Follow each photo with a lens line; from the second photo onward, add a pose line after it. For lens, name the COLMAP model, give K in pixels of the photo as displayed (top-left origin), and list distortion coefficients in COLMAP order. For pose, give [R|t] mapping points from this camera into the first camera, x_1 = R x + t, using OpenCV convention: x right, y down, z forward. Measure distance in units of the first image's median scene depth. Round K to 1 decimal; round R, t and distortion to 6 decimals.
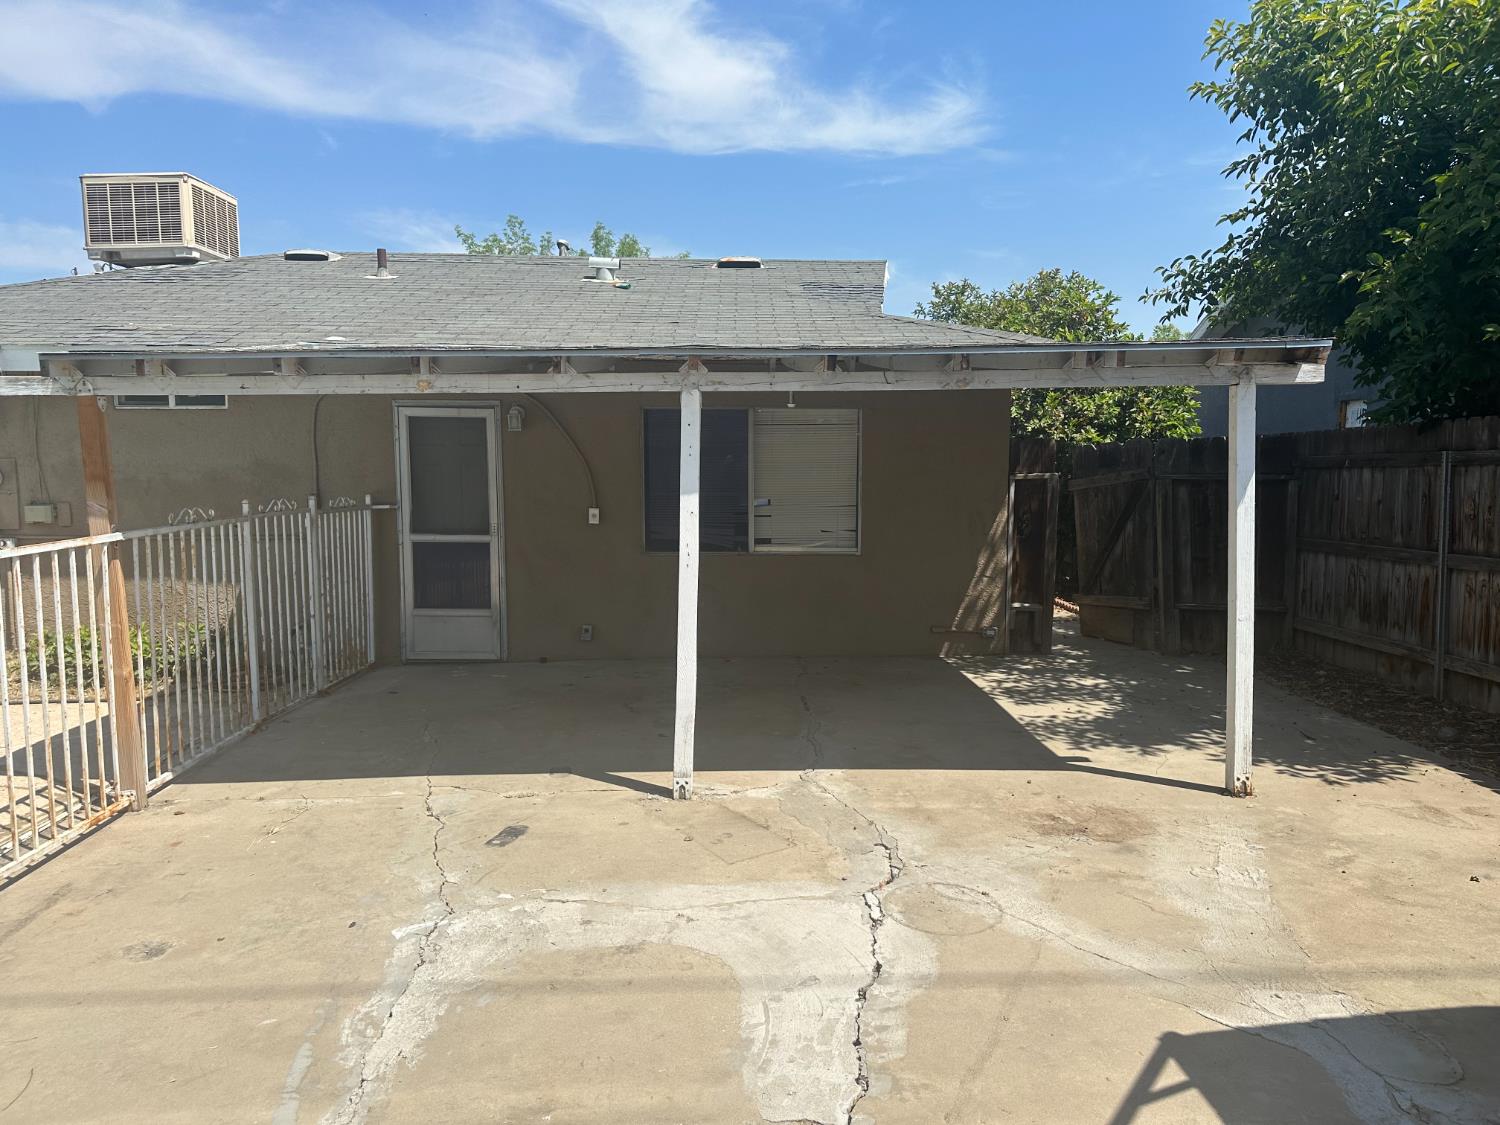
lens RADIAL K [[1050.1, 0, 750.0], [0, 1050.1, 562.5], [0, 0, 1]] dist [0.136458, -0.222306]
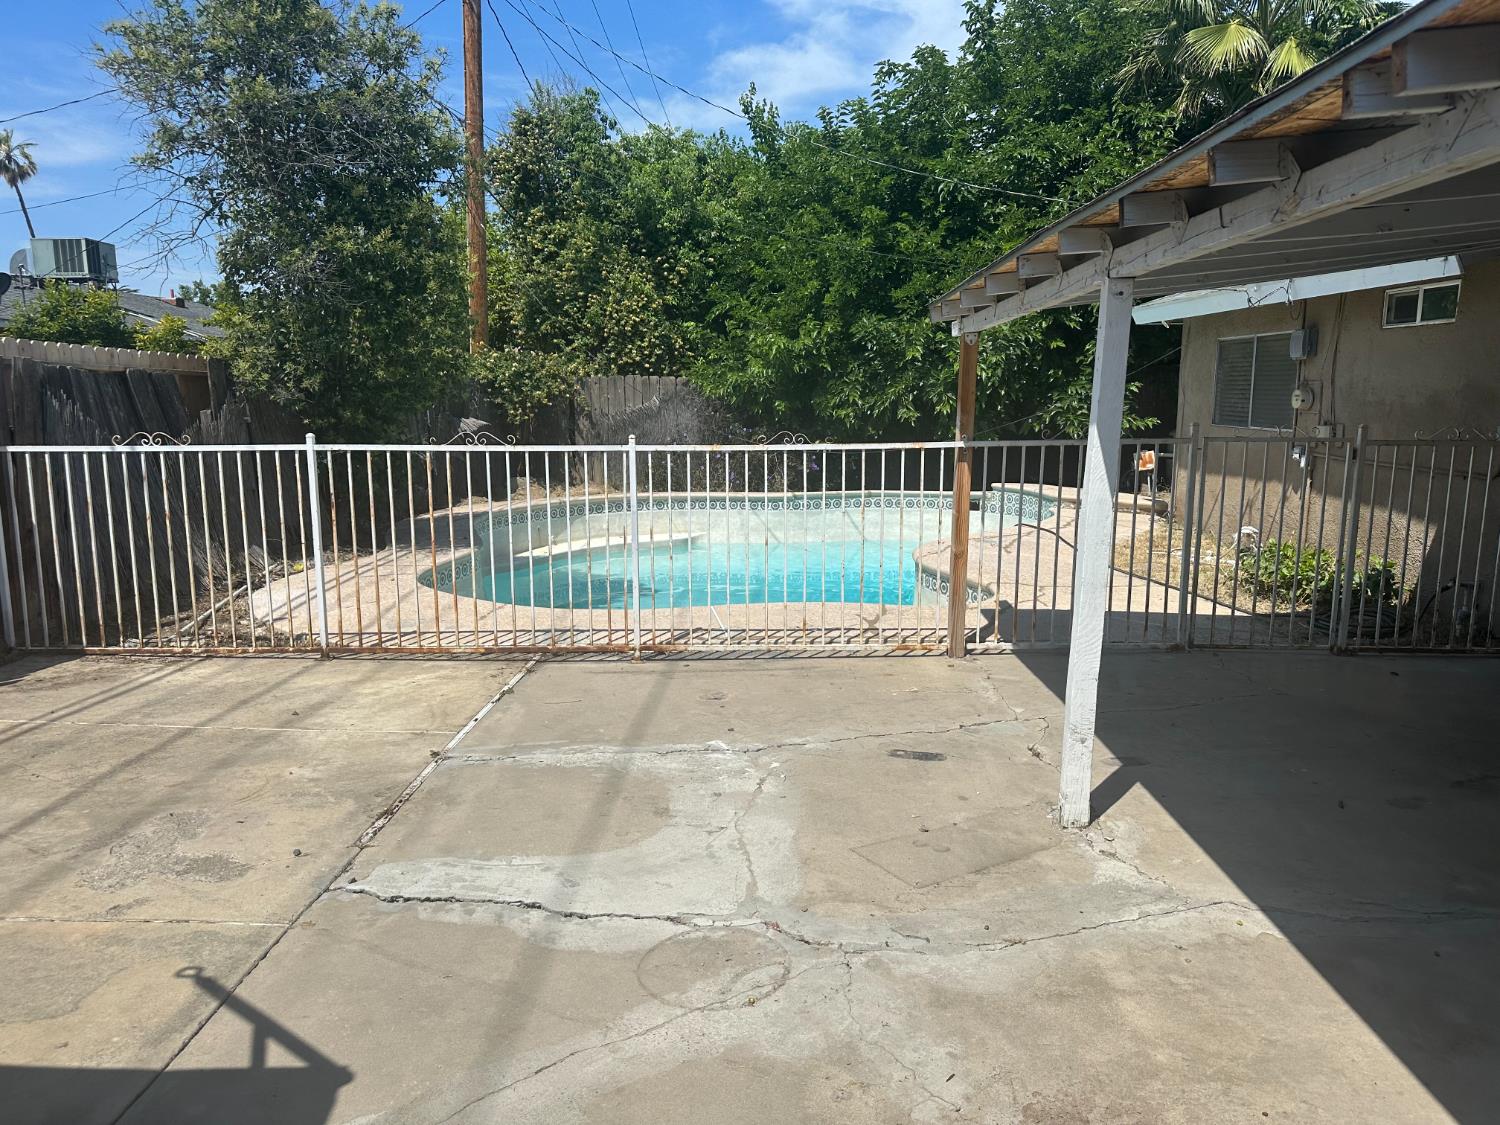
lens RADIAL K [[1050.1, 0, 750.0], [0, 1050.1, 562.5], [0, 0, 1]] dist [0.136458, -0.222306]
pose [[-0.039233, 0.164776, -0.985550, 0.857012], [-0.096679, 0.981056, 0.167874, -0.089528], [0.994542, 0.101869, -0.022559, 0.977743]]
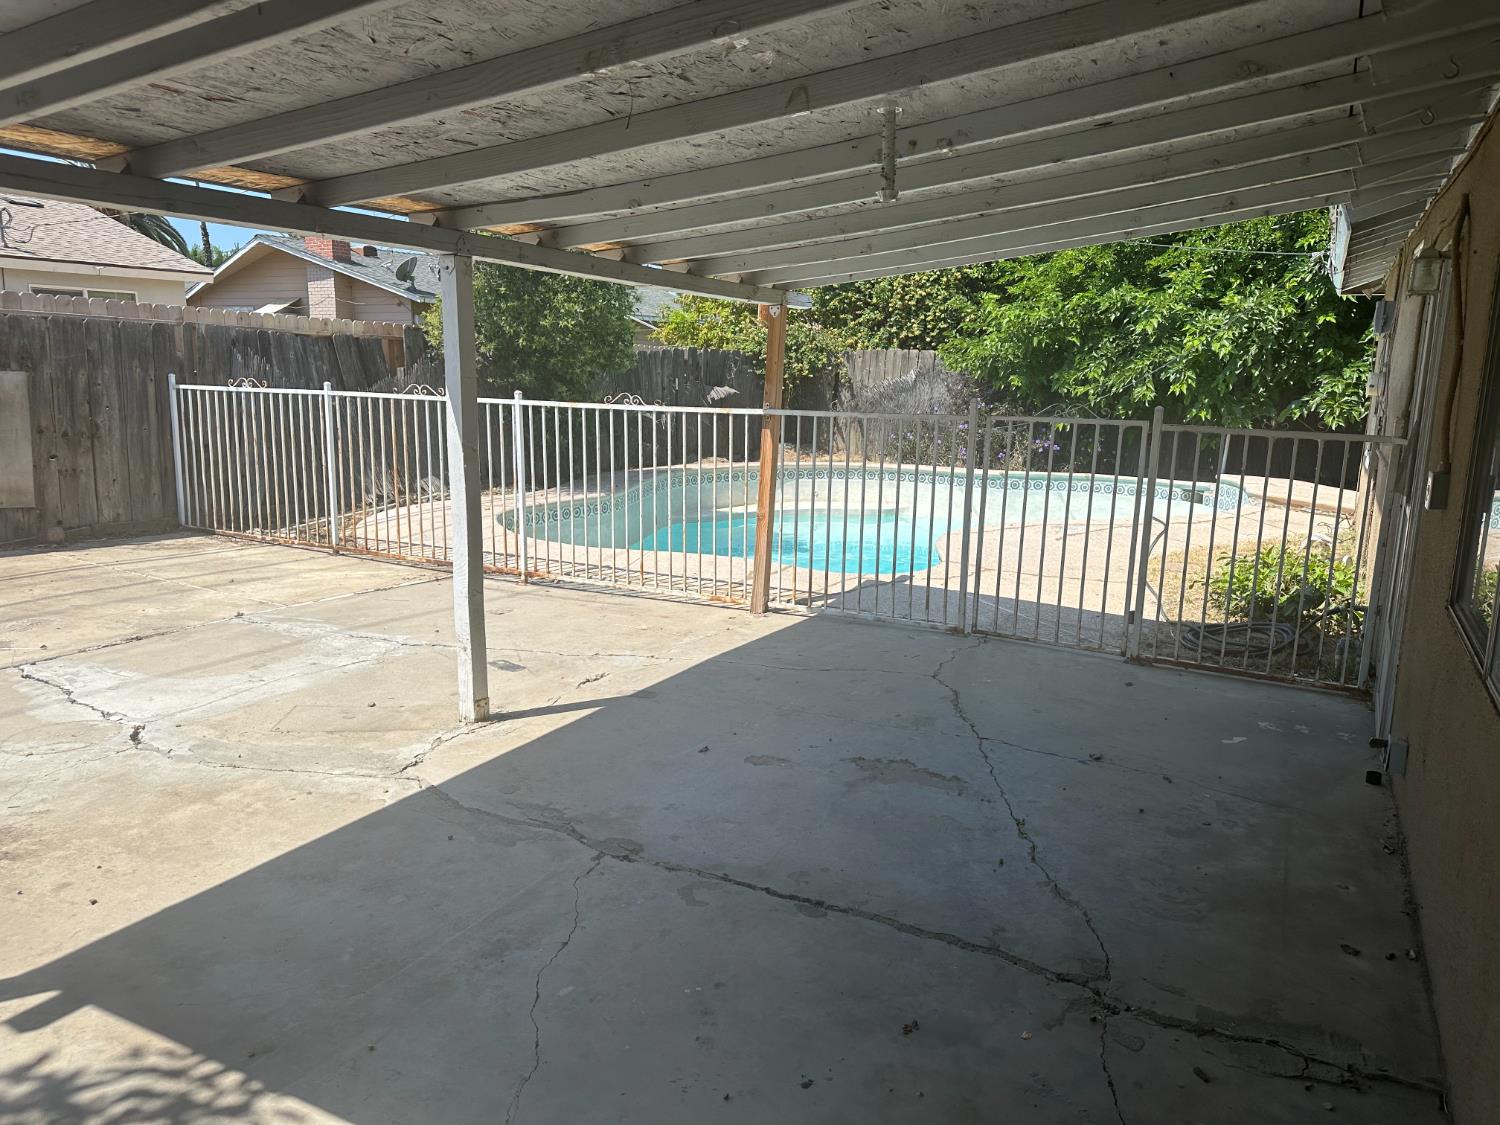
lens RADIAL K [[1050.1, 0, 750.0], [0, 1050.1, 562.5], [0, 0, 1]] dist [0.136458, -0.222306]
pose [[-0.490301, 0.156288, -0.857426, 0.736101], [-0.104990, 0.966035, 0.236121, -0.189071], [0.865207, 0.205792, -0.457239, 2.028655]]
